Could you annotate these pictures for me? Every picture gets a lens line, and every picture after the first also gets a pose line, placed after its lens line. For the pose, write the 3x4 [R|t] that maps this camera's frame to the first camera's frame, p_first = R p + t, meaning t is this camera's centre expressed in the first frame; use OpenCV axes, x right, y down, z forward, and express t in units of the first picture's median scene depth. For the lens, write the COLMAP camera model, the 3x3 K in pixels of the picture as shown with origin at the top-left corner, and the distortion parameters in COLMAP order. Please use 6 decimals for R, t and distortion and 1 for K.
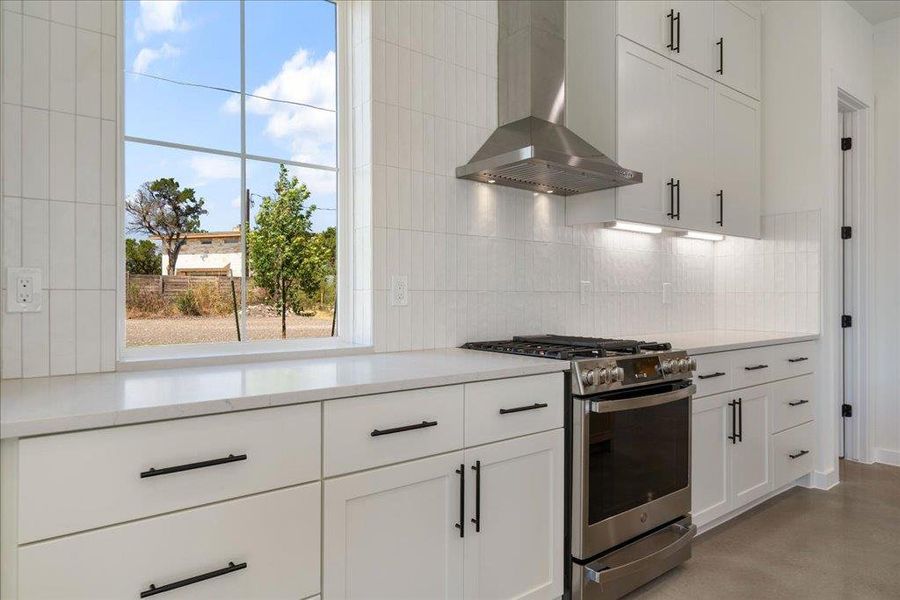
lens RADIAL K [[565.5, 0, 448.9], [0, 565.5, 297.7], [0, 0, 1]] dist [-0.005527, -0.001072]
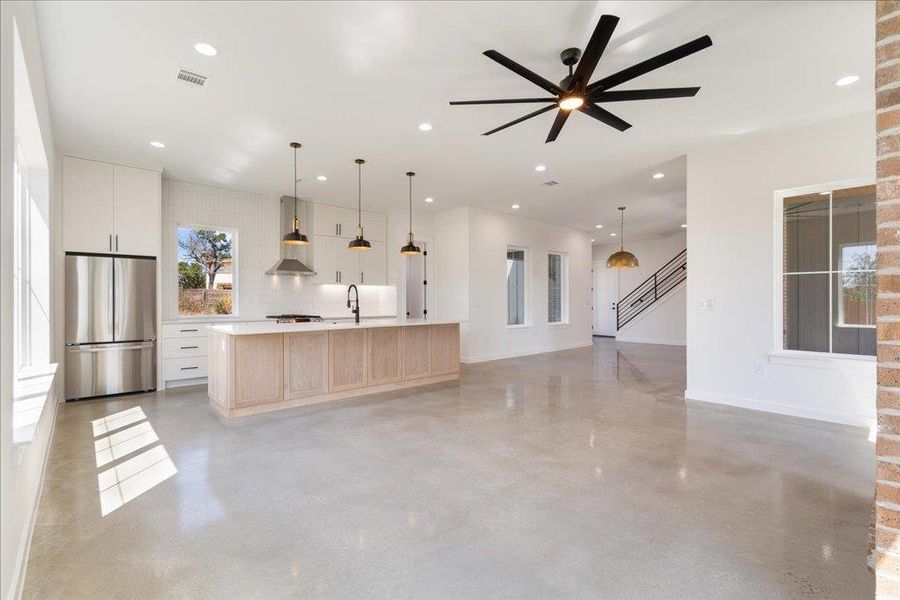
lens RADIAL K [[411.5, 0, 447.1], [0, 411.5, 302.7], [0, 0, 1]] dist [-0.005172, -0.000195]
pose [[0.998465, -0.002079, 0.055340, 0.092402], [0.002070, 0.999998, 0.000216, -0.001049], [-0.055341, -0.000101, 0.998468, -0.159406]]
